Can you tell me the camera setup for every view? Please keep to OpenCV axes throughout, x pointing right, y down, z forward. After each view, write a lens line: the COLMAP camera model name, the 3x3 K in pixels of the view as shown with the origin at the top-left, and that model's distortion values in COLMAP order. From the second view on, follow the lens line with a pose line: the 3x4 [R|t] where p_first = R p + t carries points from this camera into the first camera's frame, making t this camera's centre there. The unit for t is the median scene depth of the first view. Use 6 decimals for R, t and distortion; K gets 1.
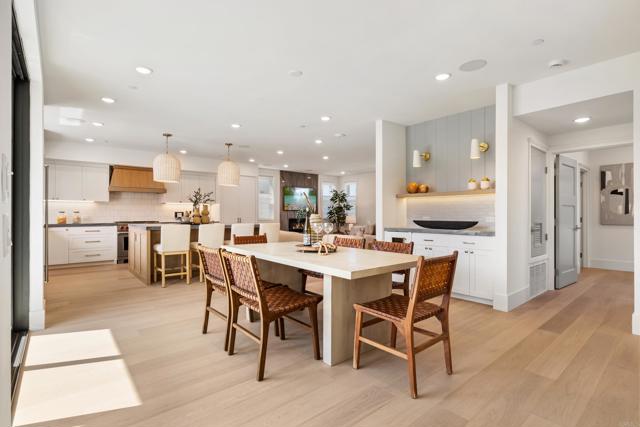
lens RADIAL K [[312.1, 0, 320.0], [0, 312.1, 213.5], [0, 0, 1]] dist [-0.000204, -0.000054]
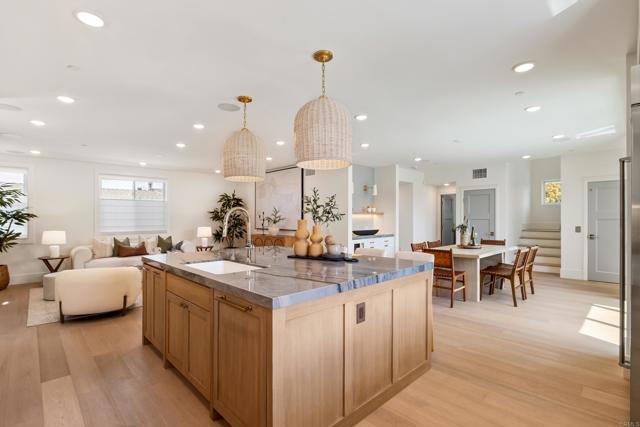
lens RADIAL K [[306.0, 0, 320.0], [0, 306.0, 213.5], [0, 0, 1]] dist [-0.000245, 0.000106]
pose [[-0.065287, 0.017037, 0.997721, -0.806011], [0.005321, 0.999846, -0.016725, -0.021778], [-0.997852, 0.004216, -0.065367, 0.915558]]
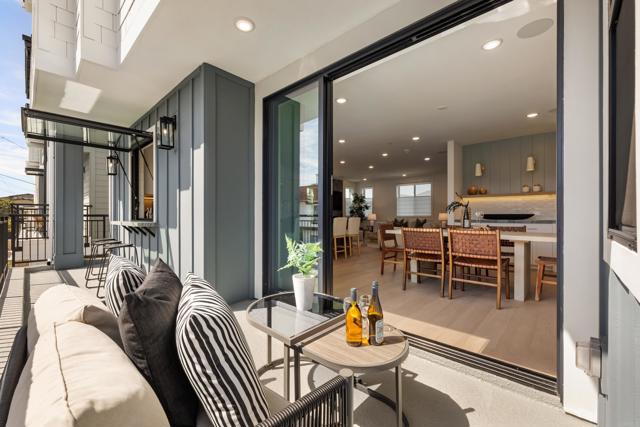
lens RADIAL K [[271.0, 0, 320.2], [0, 271.0, 215.9], [0, 0, 1]] dist [-0.000380, 0.000106]
pose [[0.992297, -0.001531, 0.123869, -0.396433], [0.001154, 0.999994, 0.003119, 0.018561], [-0.123873, -0.002953, 0.992294, -0.081184]]
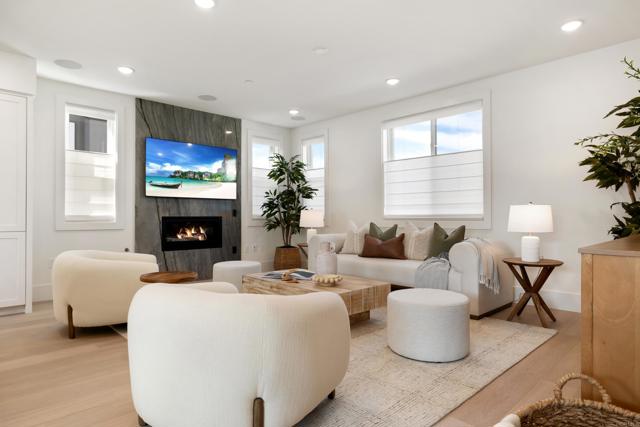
lens RADIAL K [[380.5, 0, 320.0], [0, 380.5, 213.5], [0, 0, 1]] dist [-0.001140, 0.000395]
pose [[0.997889, -0.002562, 0.064889, 0.125561], [0.002825, 0.999988, -0.003963, 0.023178], [-0.064878, 0.004138, 0.997885, 0.783577]]
